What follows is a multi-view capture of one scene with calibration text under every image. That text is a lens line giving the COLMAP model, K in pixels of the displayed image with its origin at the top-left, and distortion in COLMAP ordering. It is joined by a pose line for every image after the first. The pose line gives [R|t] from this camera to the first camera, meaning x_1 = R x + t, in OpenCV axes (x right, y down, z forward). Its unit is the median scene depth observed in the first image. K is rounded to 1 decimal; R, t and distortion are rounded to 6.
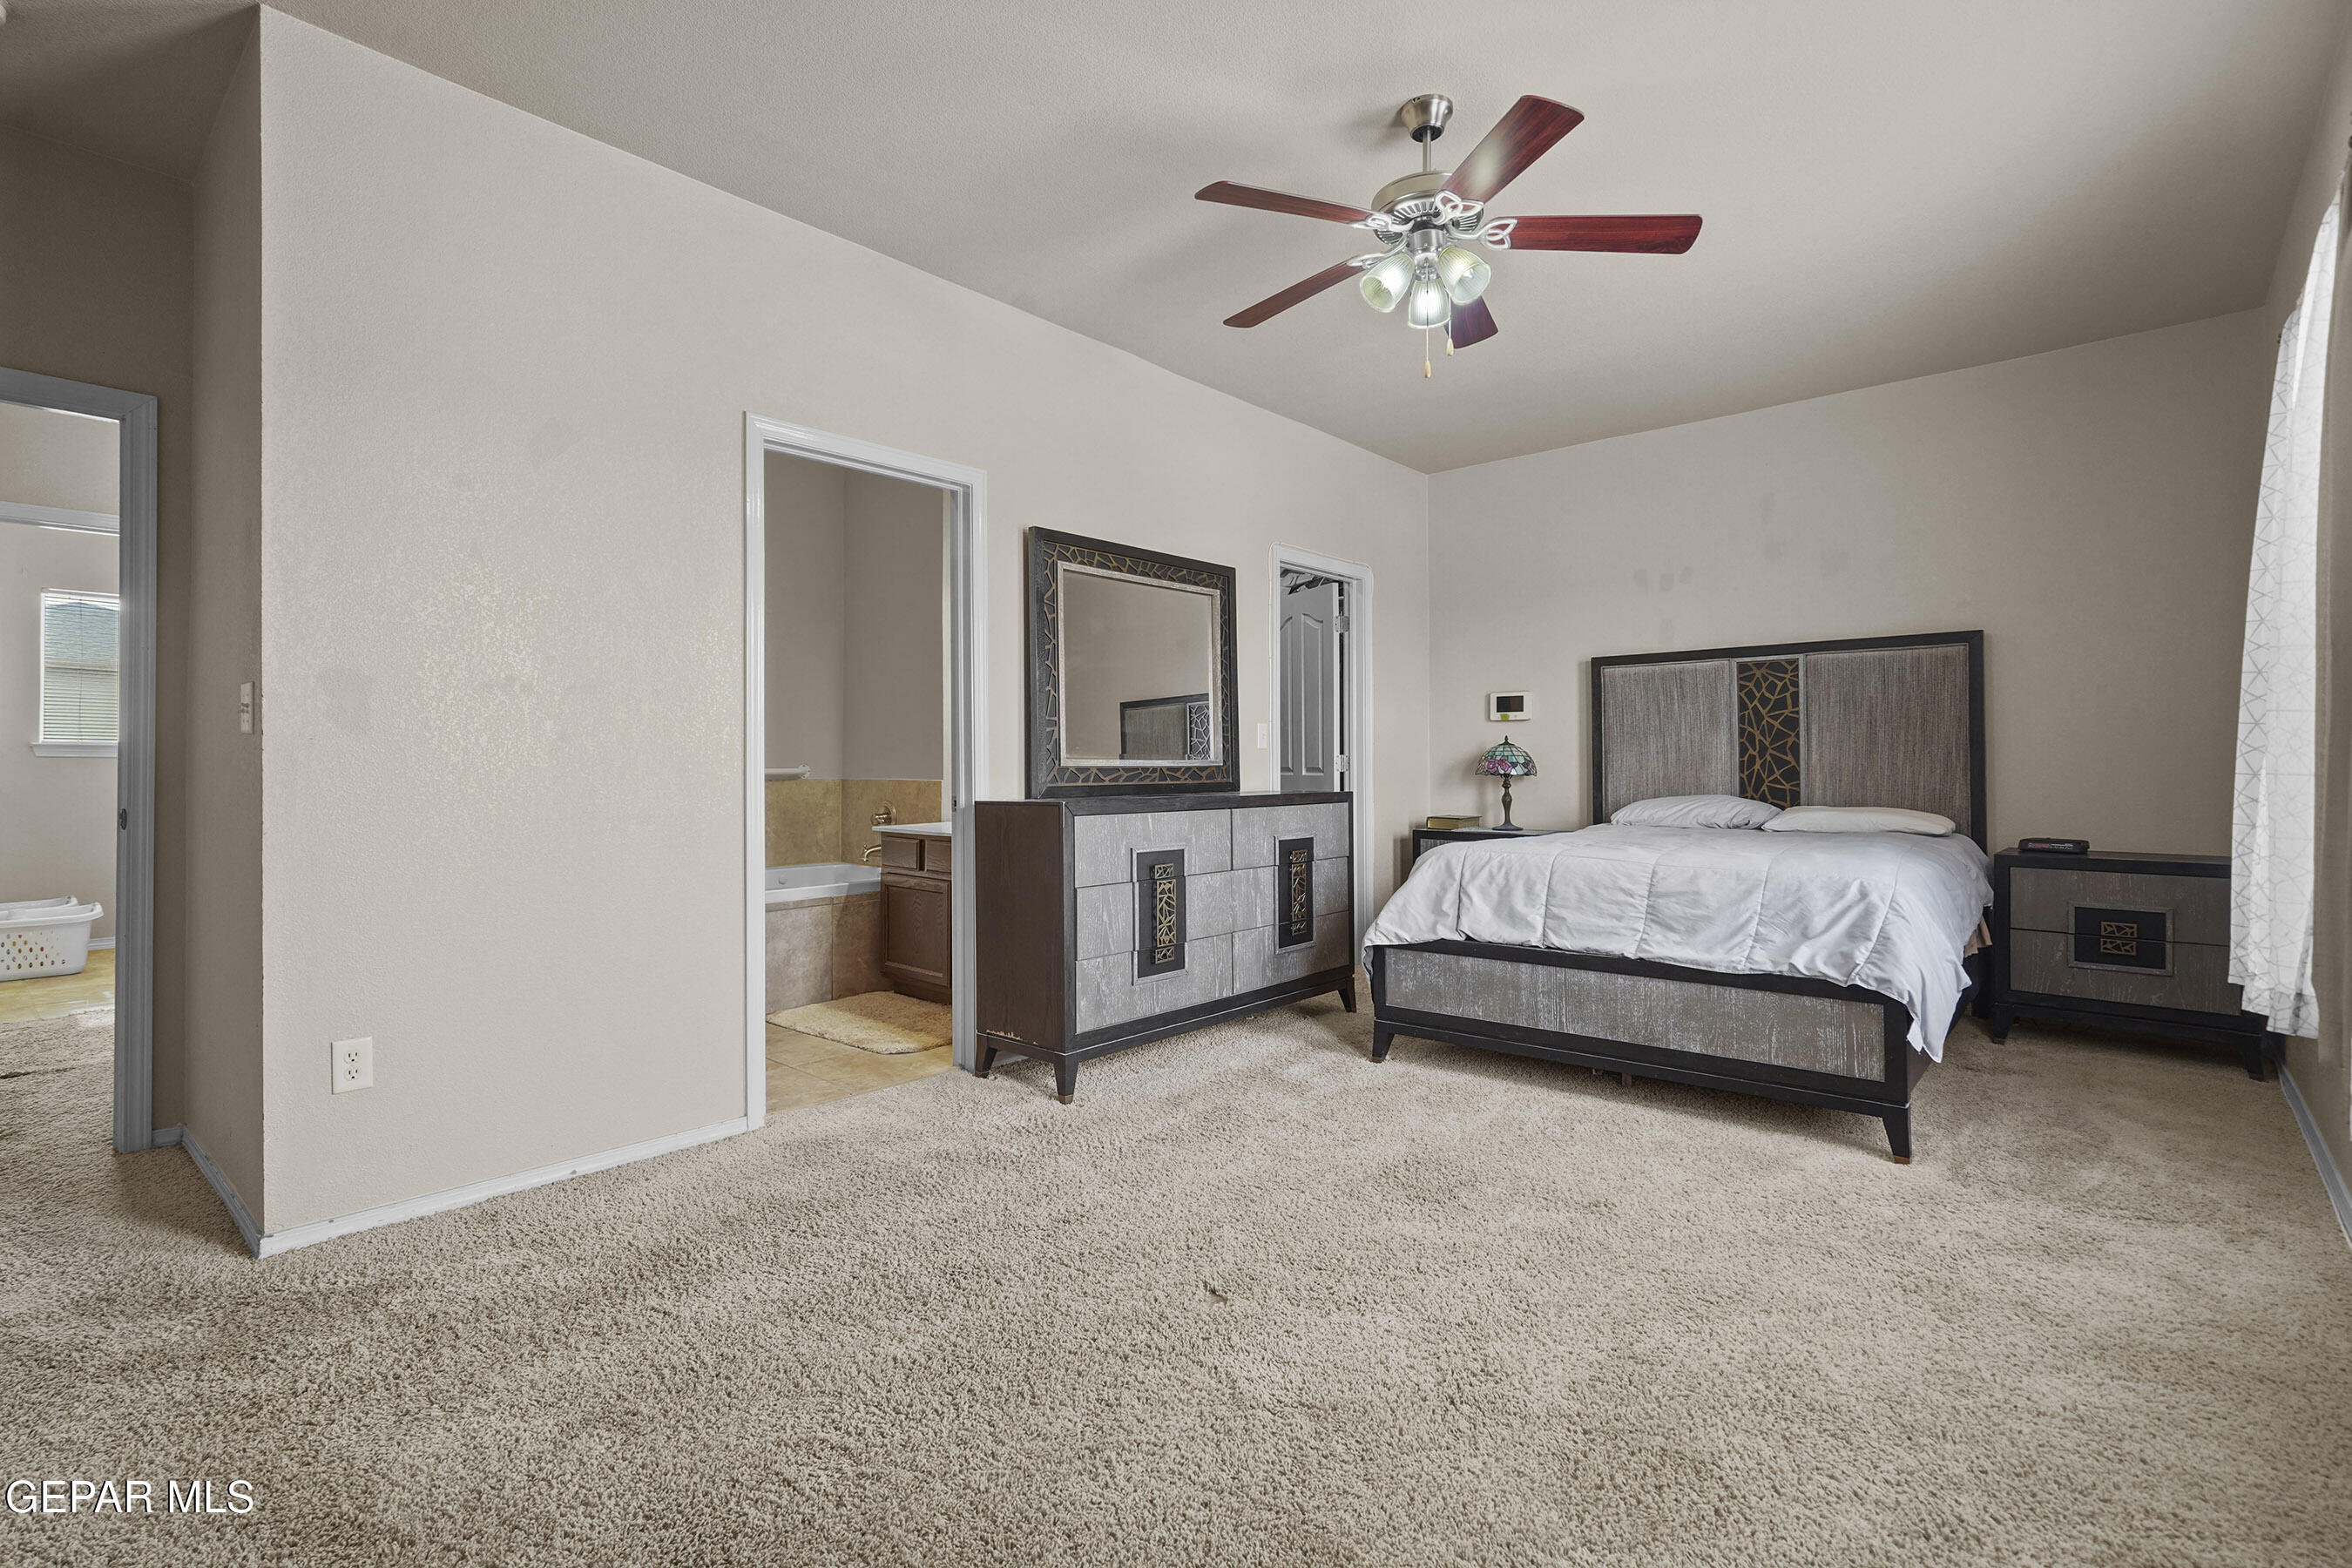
lens RADIAL K [[1093.0, 0, 1172.0], [0, 1093.0, 774.5], [0, 0, 1]] dist [-0.001524, 0.000298]
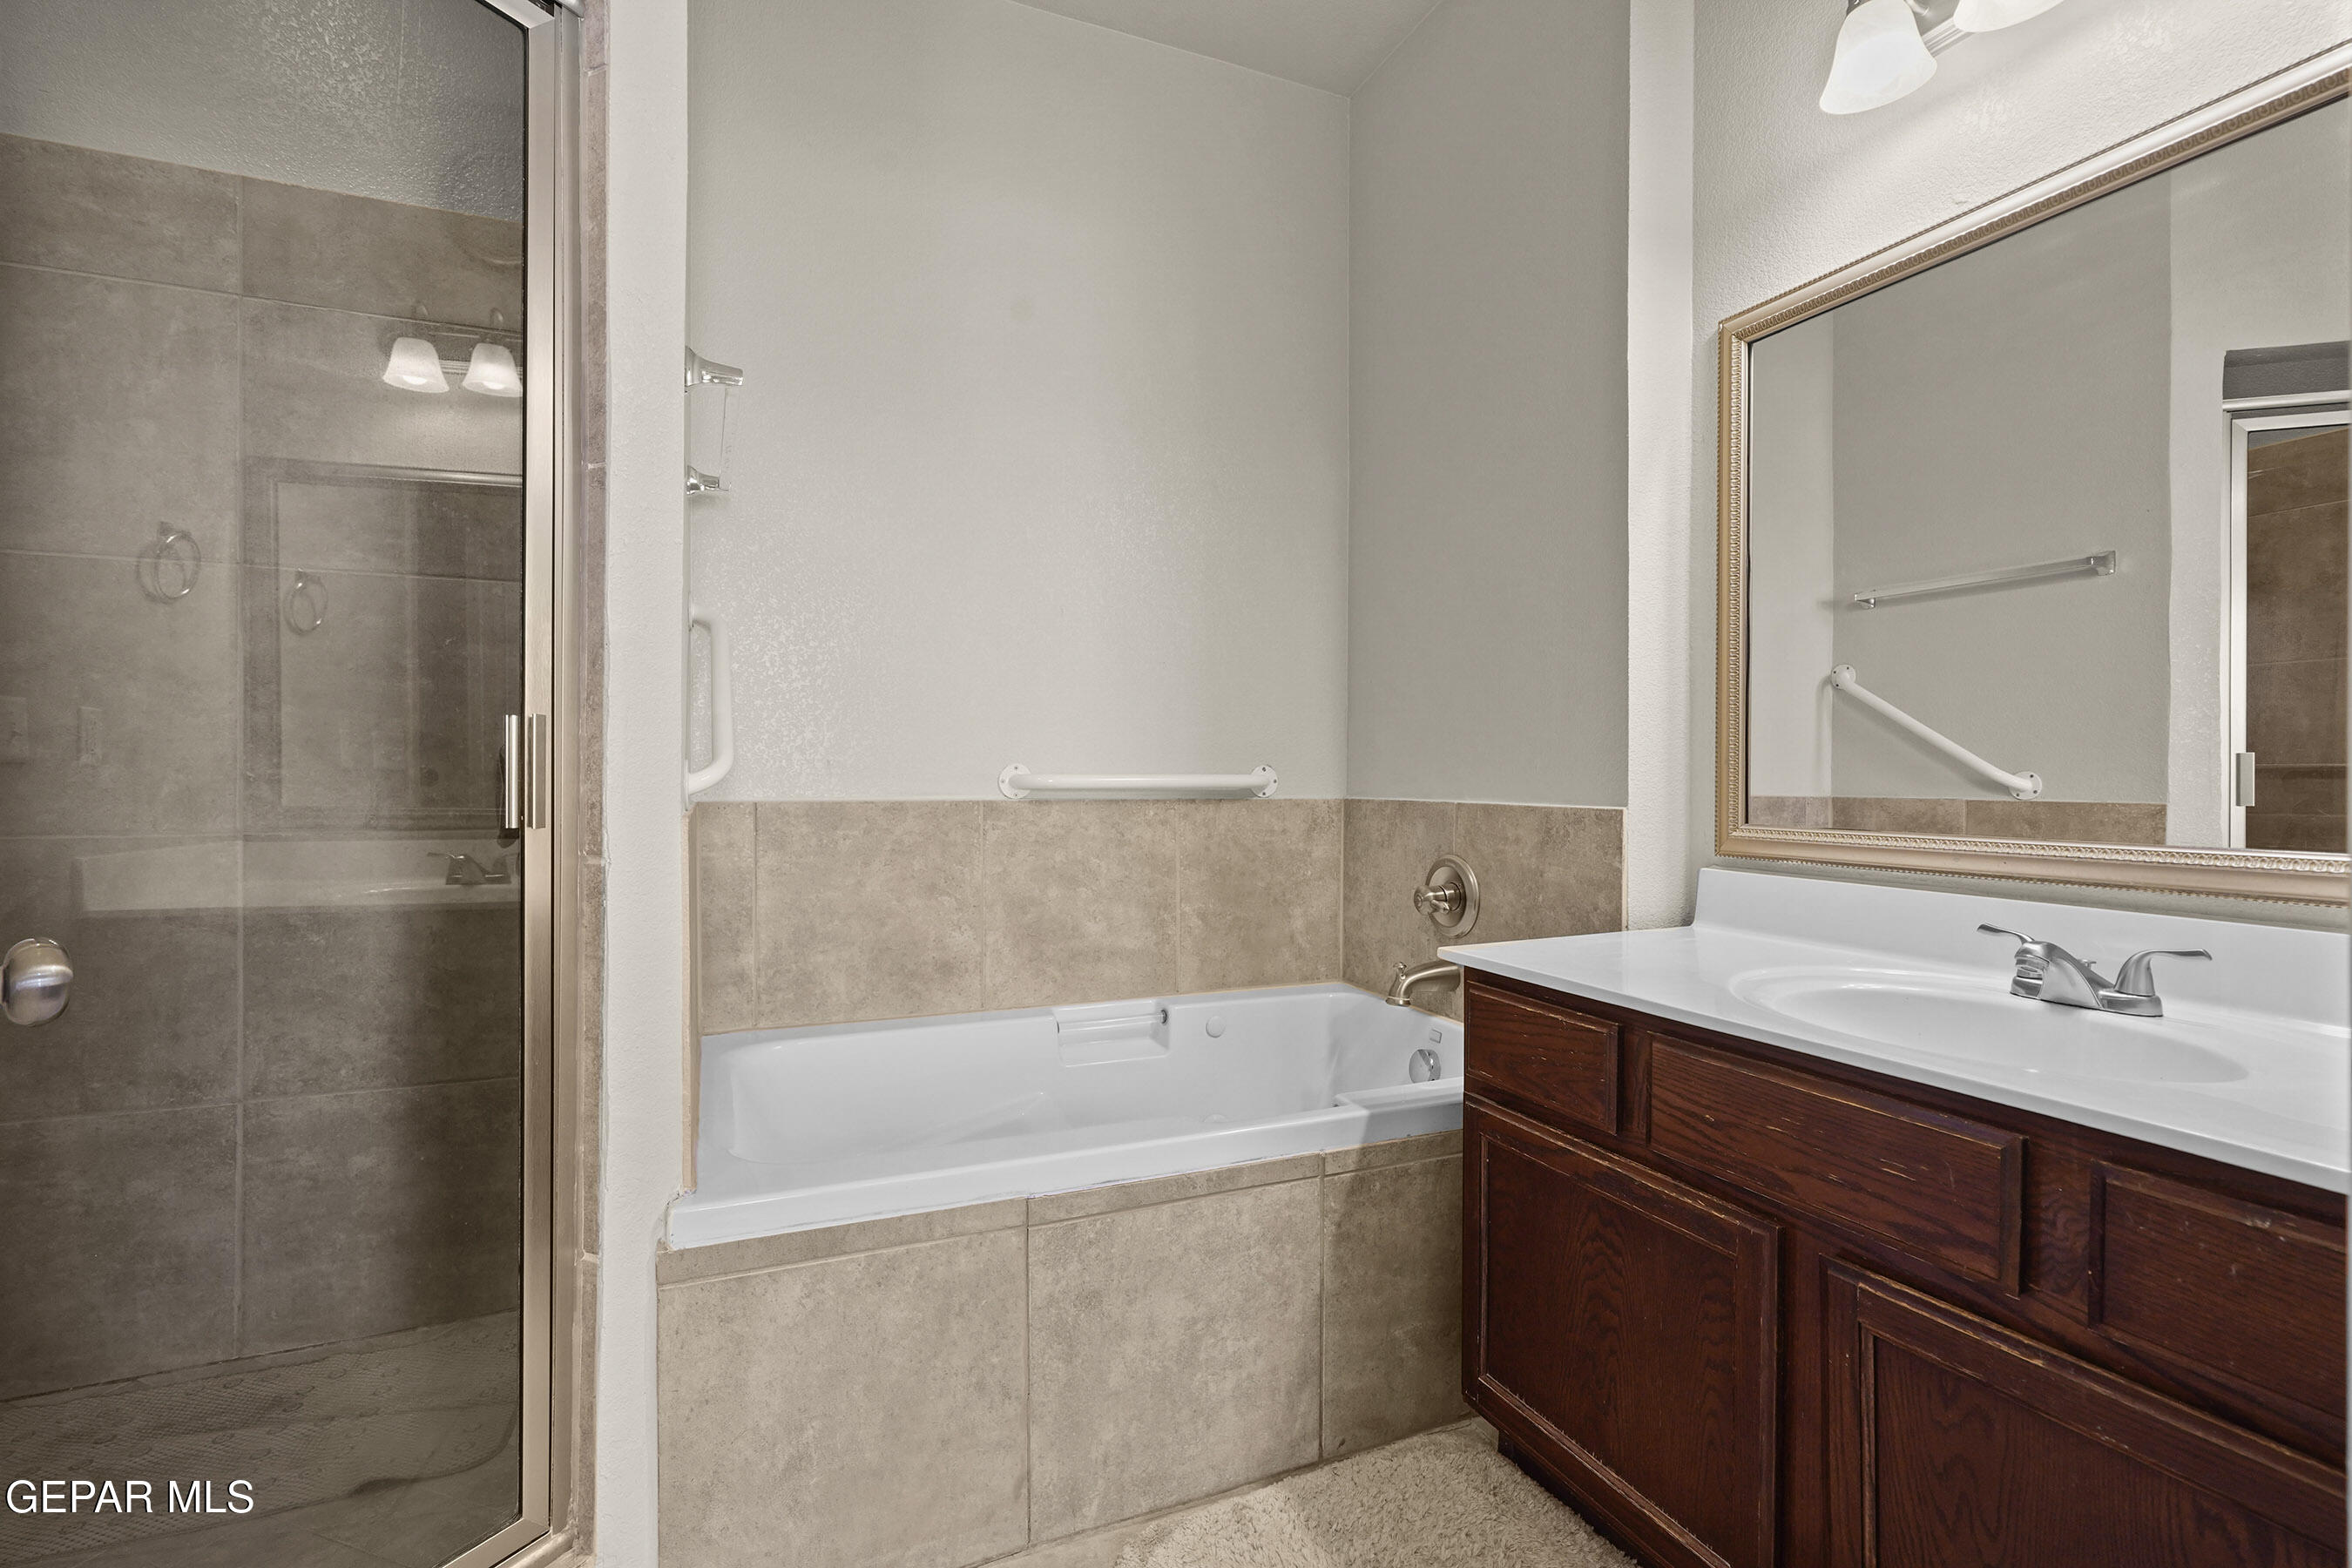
lens RADIAL K [[1093.0, 0, 1172.0], [0, 1093.0, 774.5], [0, 0, 1]] dist [-0.001524, 0.000298]
pose [[0.903930, 0.003322, -0.427669, -0.178004], [-0.005722, 0.999974, -0.004326, -0.003383], [0.427643, 0.006357, 0.903925, 0.574609]]
